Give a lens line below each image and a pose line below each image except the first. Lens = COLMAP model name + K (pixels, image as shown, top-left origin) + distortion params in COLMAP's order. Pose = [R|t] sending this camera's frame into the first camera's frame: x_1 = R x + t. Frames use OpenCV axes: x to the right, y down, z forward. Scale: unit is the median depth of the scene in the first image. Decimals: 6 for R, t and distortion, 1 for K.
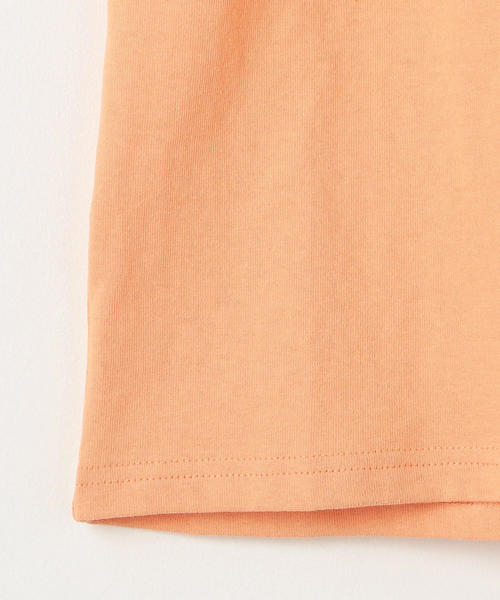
lens RADIAL K [[2648.9, 0, 250.3], [0, 2648.9, 299.7], [0, 0, 1]] dist [-0.013370, 0.000000]
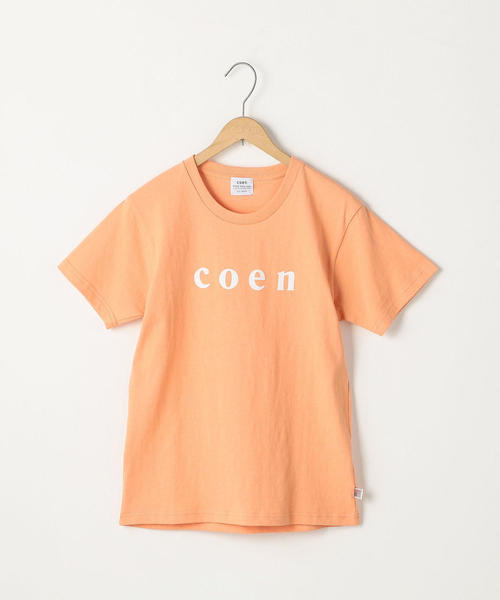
lens RADIAL K [[1404.5, 0, 250.9], [0, 1404.5, 300.9], [0, 0, 1]] dist [-0.273470, 0.000000]
pose [[0.999671, 0.009614, 0.023770, 0.091226], [-0.007829, 0.997220, -0.074095, -0.116377], [-0.024416, 0.073885, 0.996968, -1.302719]]
